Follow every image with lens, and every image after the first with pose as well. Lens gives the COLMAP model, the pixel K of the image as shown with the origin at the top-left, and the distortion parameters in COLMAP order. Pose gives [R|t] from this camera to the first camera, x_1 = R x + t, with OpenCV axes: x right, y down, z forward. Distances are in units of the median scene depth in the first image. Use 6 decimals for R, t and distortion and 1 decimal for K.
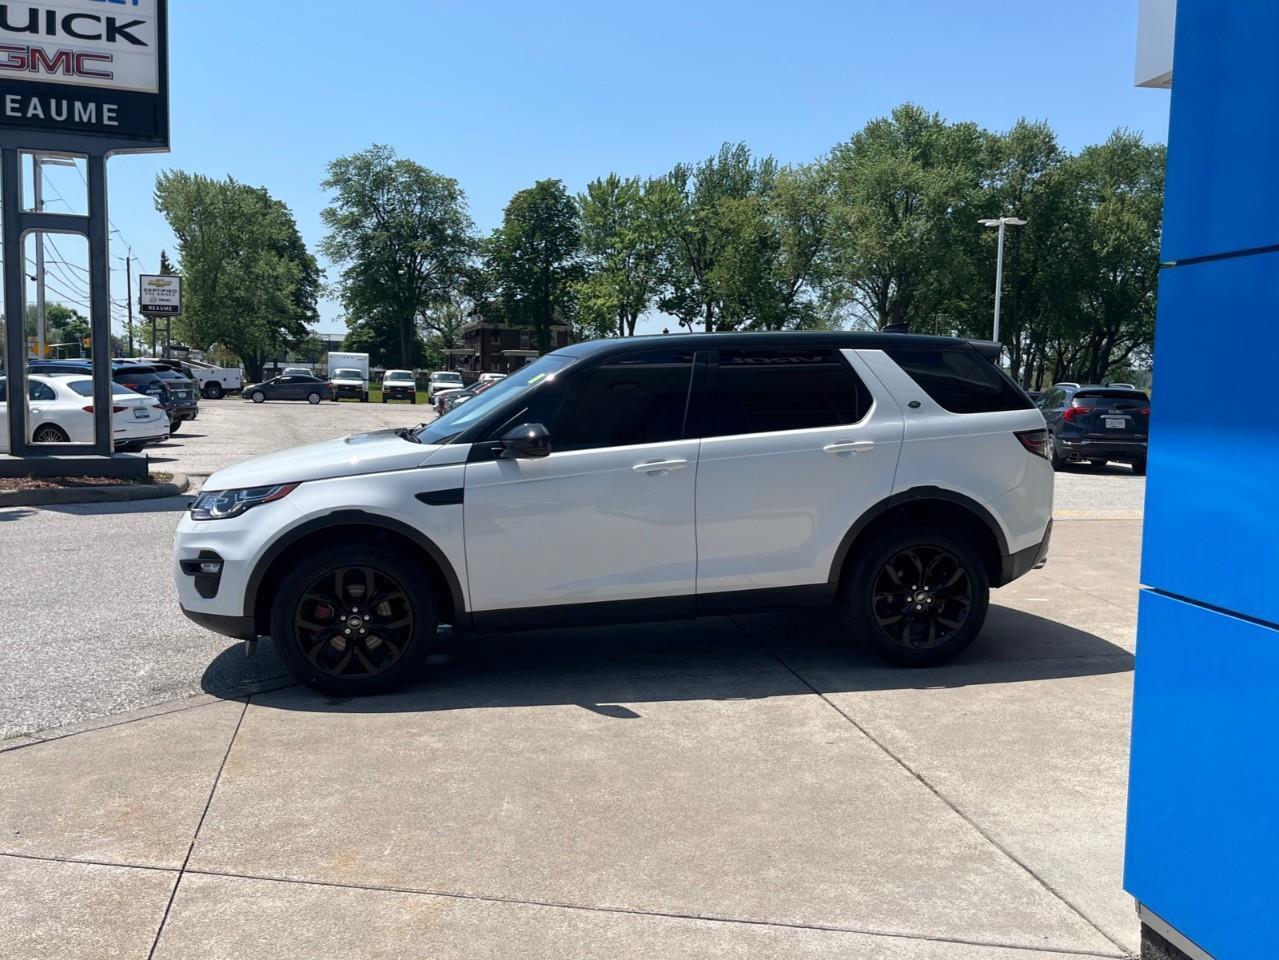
lens RADIAL K [[1150.1, 0, 637.7], [0, 1150.1, 480.3], [0, 0, 1]] dist [0.058528, -0.075778]
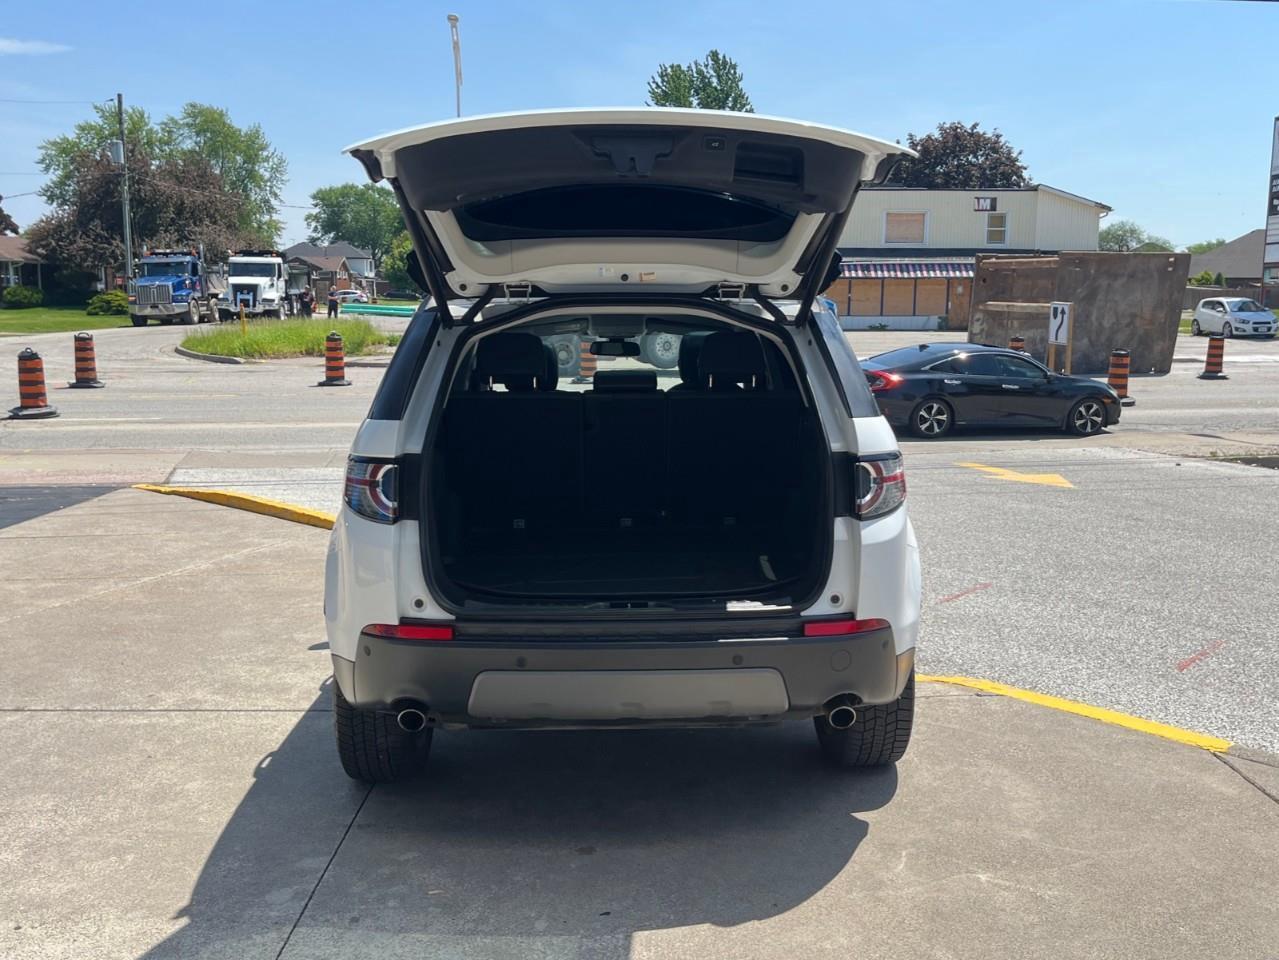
lens RADIAL K [[1162.2, 0, 646.2], [0, 1162.2, 475.0], [0, 0, 1]] dist [0.040381, -0.027209]
pose [[-0.146286, 0.127808, -0.980951, 0.953300], [-0.094425, 0.985287, 0.142454, -0.139622], [0.984725, 0.113465, -0.132066, 1.331642]]
